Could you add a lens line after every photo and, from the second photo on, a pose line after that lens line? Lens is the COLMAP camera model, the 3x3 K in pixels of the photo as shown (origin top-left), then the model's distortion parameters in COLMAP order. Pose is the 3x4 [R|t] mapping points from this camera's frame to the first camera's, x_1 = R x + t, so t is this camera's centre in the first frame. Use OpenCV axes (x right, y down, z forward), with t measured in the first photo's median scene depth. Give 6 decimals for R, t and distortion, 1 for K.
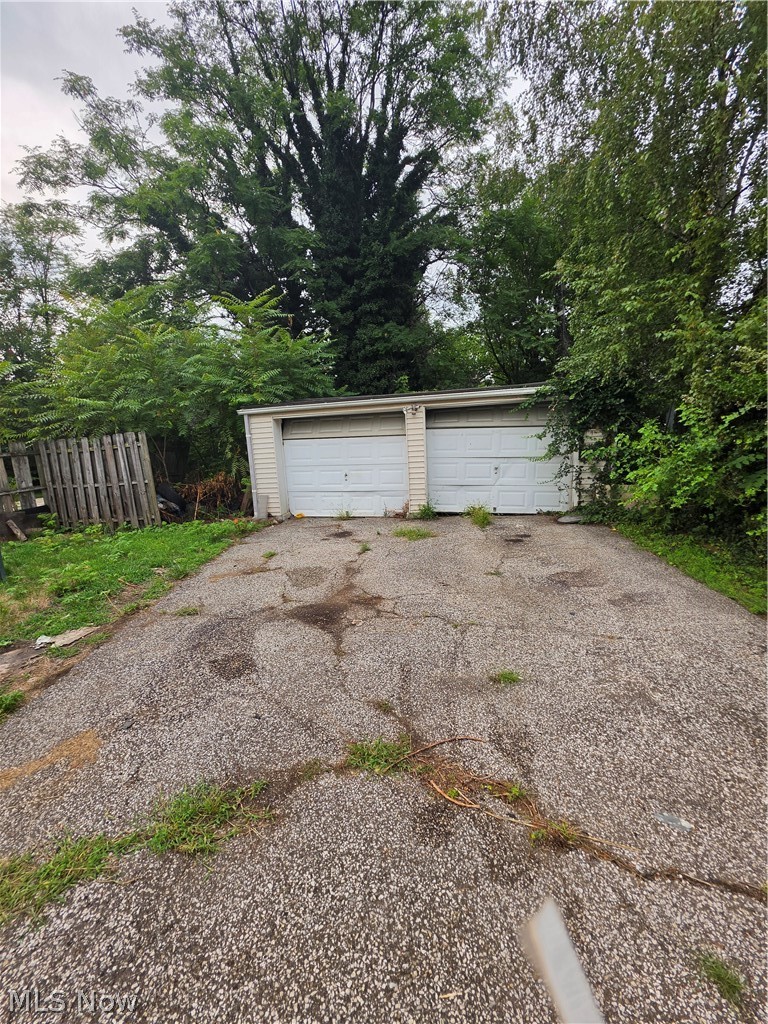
lens RADIAL K [[413.2, 0, 385.1], [0, 413.2, 510.0], [0, 0, 1]] dist [-0.002027, 0.000023]
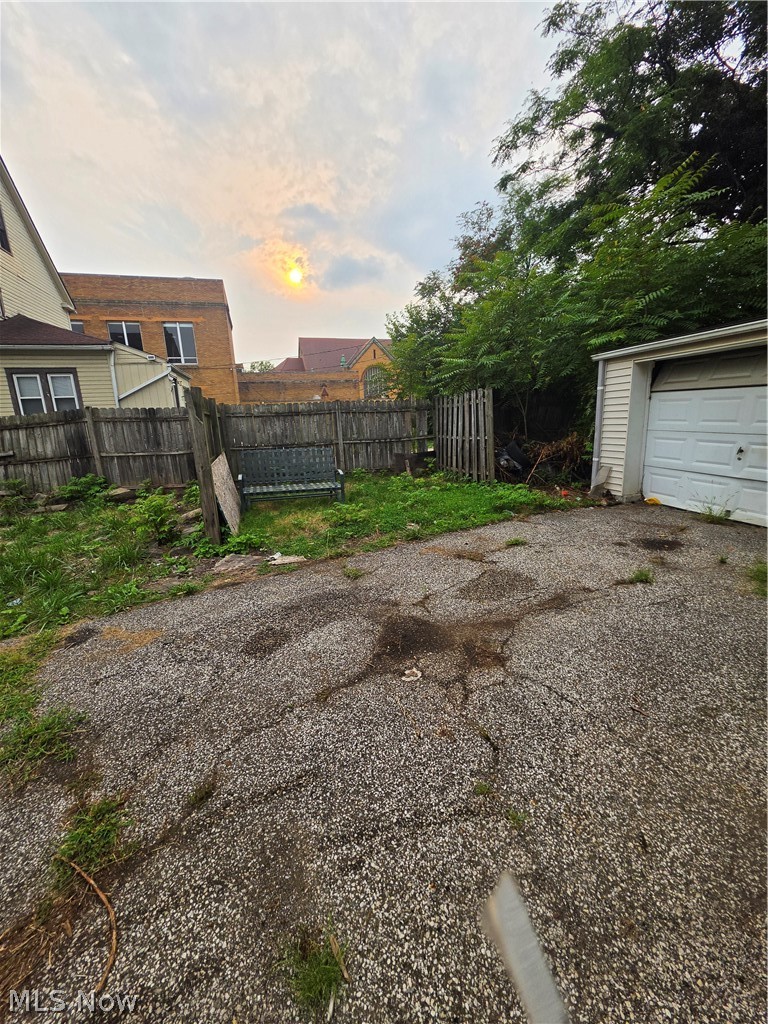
lens RADIAL K [[413.2, 0, 385.1], [0, 413.2, 510.0], [0, 0, 1]] dist [-0.002027, 0.000023]
pose [[0.481698, 0.220889, -0.848042, 0.383768], [-0.120631, 0.975213, 0.185493, -0.104405], [0.867995, 0.012949, 0.496404, 0.542888]]
